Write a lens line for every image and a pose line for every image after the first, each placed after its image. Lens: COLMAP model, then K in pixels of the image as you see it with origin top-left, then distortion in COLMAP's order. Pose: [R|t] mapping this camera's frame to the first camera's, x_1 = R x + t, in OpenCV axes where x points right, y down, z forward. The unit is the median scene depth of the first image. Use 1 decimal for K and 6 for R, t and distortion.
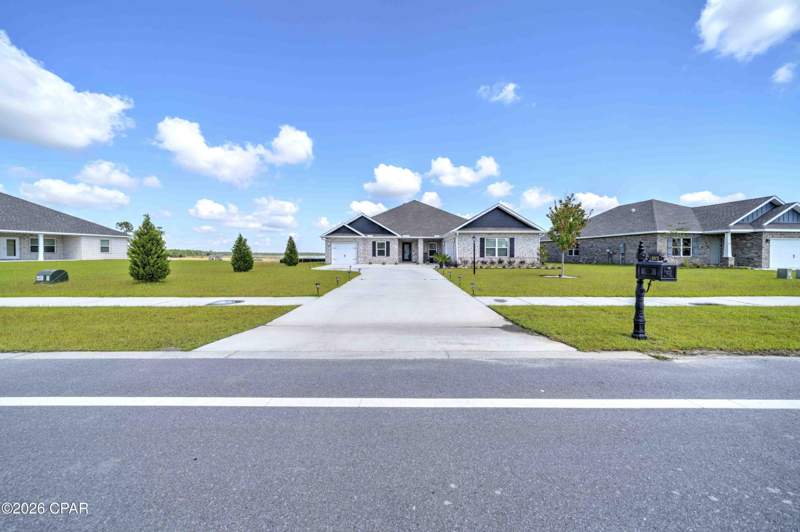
lens RADIAL K [[282.8, 0, 402.5], [0, 282.8, 260.6], [0, 0, 1]] dist [-0.000026, 0.000042]
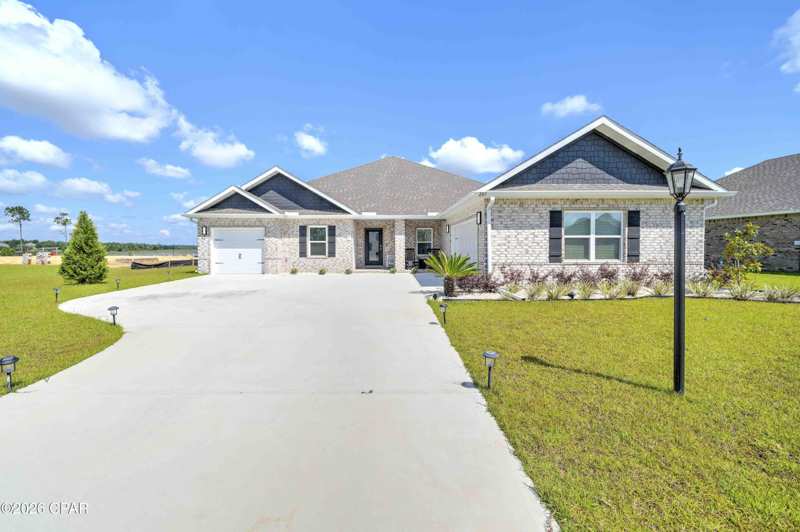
lens RADIAL K [[325.0, 0, 401.5], [0, 325.0, 250.7], [0, 0, 1]] dist [-0.000622, 0.000023]
pose [[0.999168, -0.004994, 0.040481, 0.044913], [0.005455, 0.999922, -0.011270, -0.018242], [-0.040421, 0.011481, 0.999117, 0.441297]]
